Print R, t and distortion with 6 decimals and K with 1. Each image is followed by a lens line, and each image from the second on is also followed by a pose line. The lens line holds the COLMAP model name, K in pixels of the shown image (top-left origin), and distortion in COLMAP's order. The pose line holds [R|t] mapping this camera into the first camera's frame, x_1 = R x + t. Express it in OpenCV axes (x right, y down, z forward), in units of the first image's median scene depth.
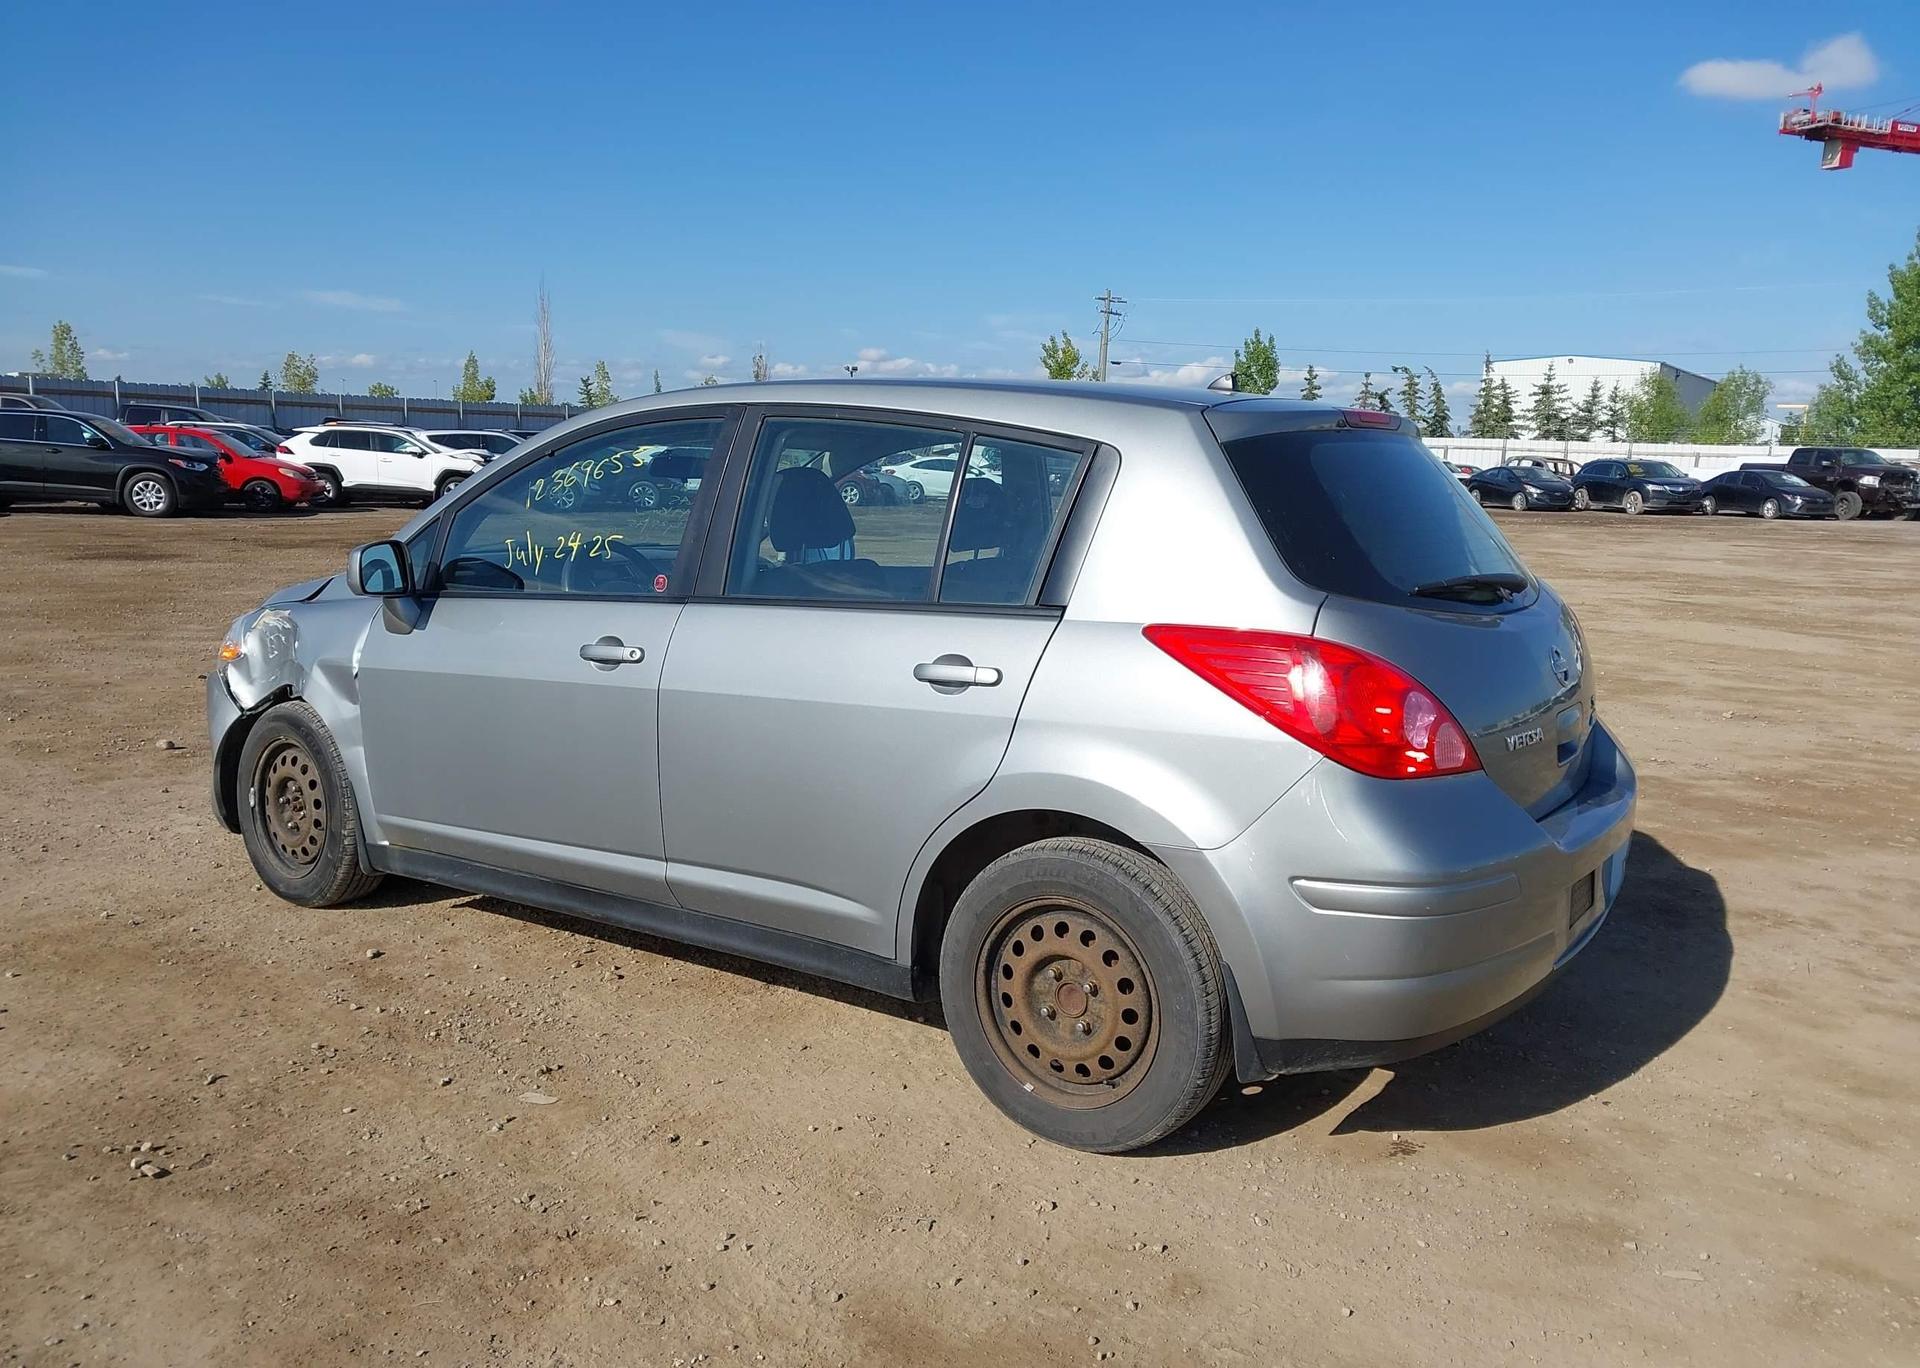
lens RADIAL K [[1537.7, 0, 952.1], [0, 1537.7, 651.2], [0, 0, 1]] dist [0.026142, -0.003784]
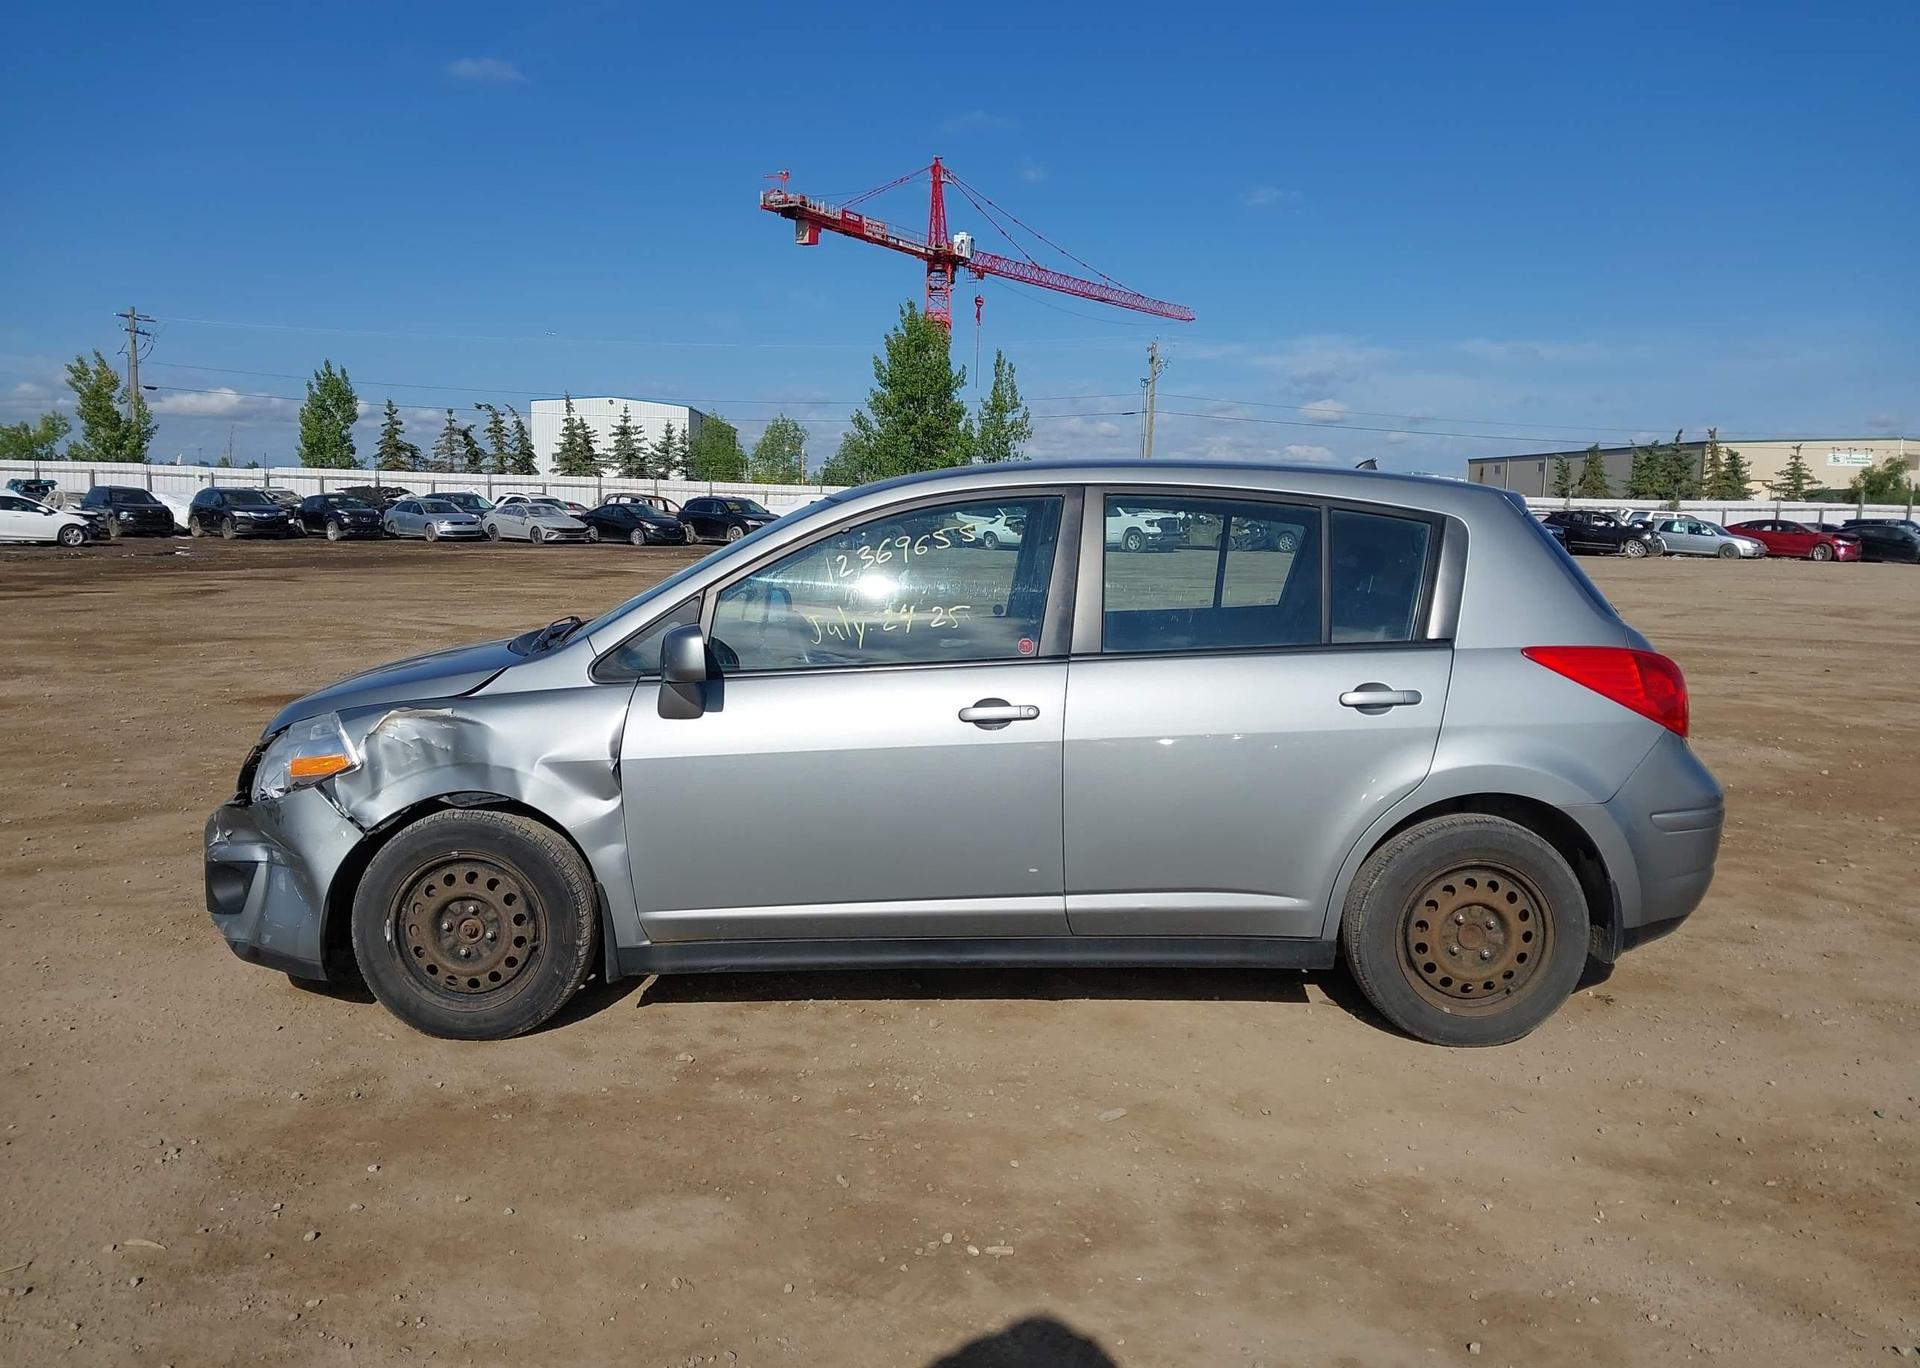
lens RADIAL K [[1553.1, 0, 943.4], [0, 1553.1, 684.9], [0, 0, 1]] dist [0.021535, -0.007413]
pose [[0.801911, -0.077359, 0.592414, -0.696337], [0.077906, 0.996655, 0.024689, -0.037271], [-0.592342, 0.026354, 0.805255, 0.123301]]
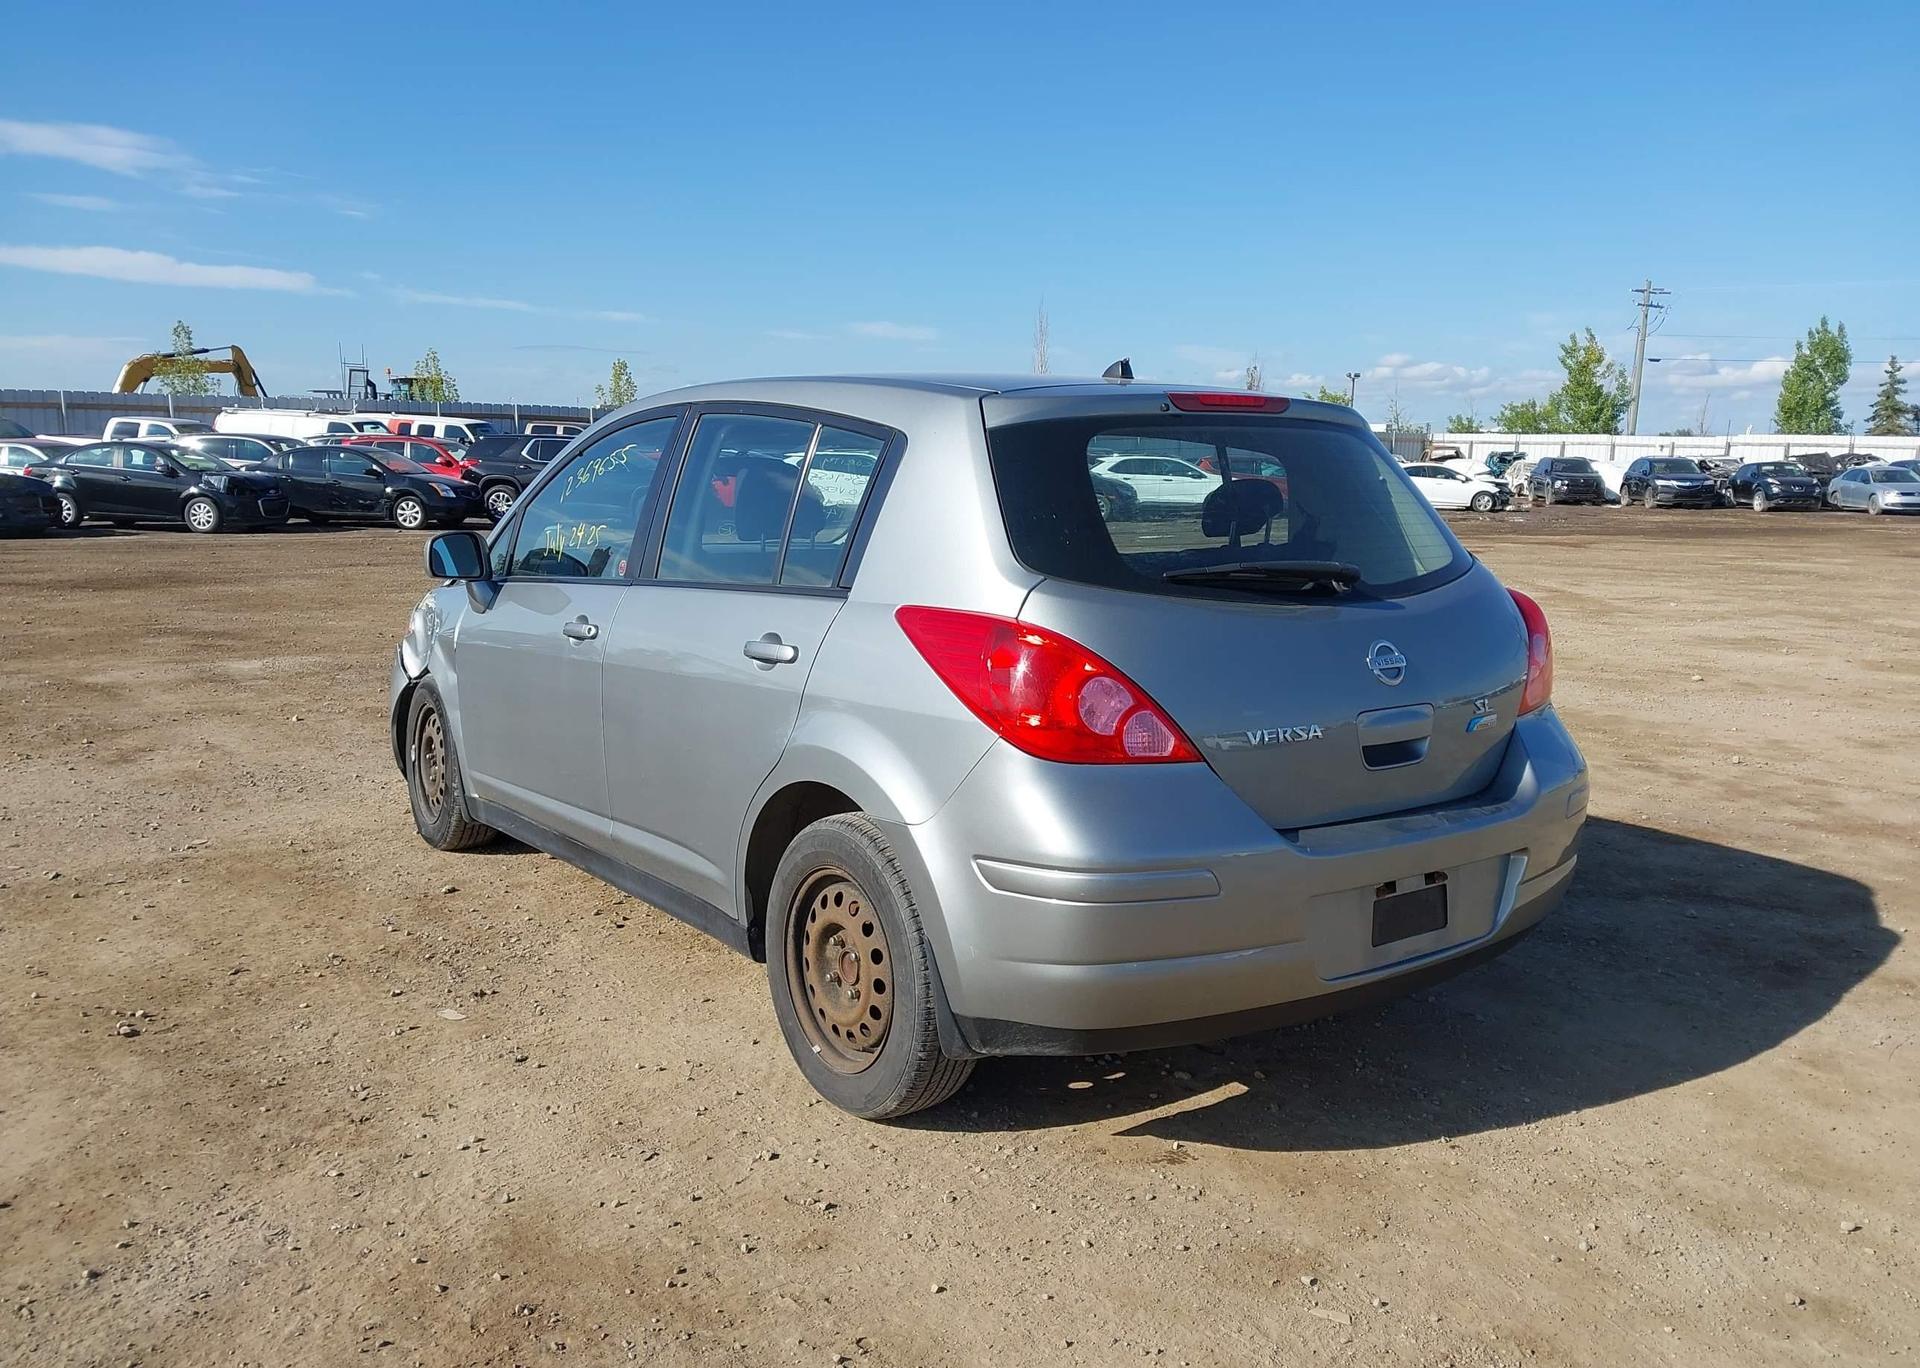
lens RADIAL K [[1573.8, 0, 969.8], [0, 1573.8, 642.2], [0, 0, 1]] dist [0.004764, 0.014200]
pose [[0.944788, 0.025913, -0.326655, 0.324488], [-0.031600, 0.999427, -0.012113, 0.011612], [0.326154, 0.021767, 0.945066, 0.013929]]
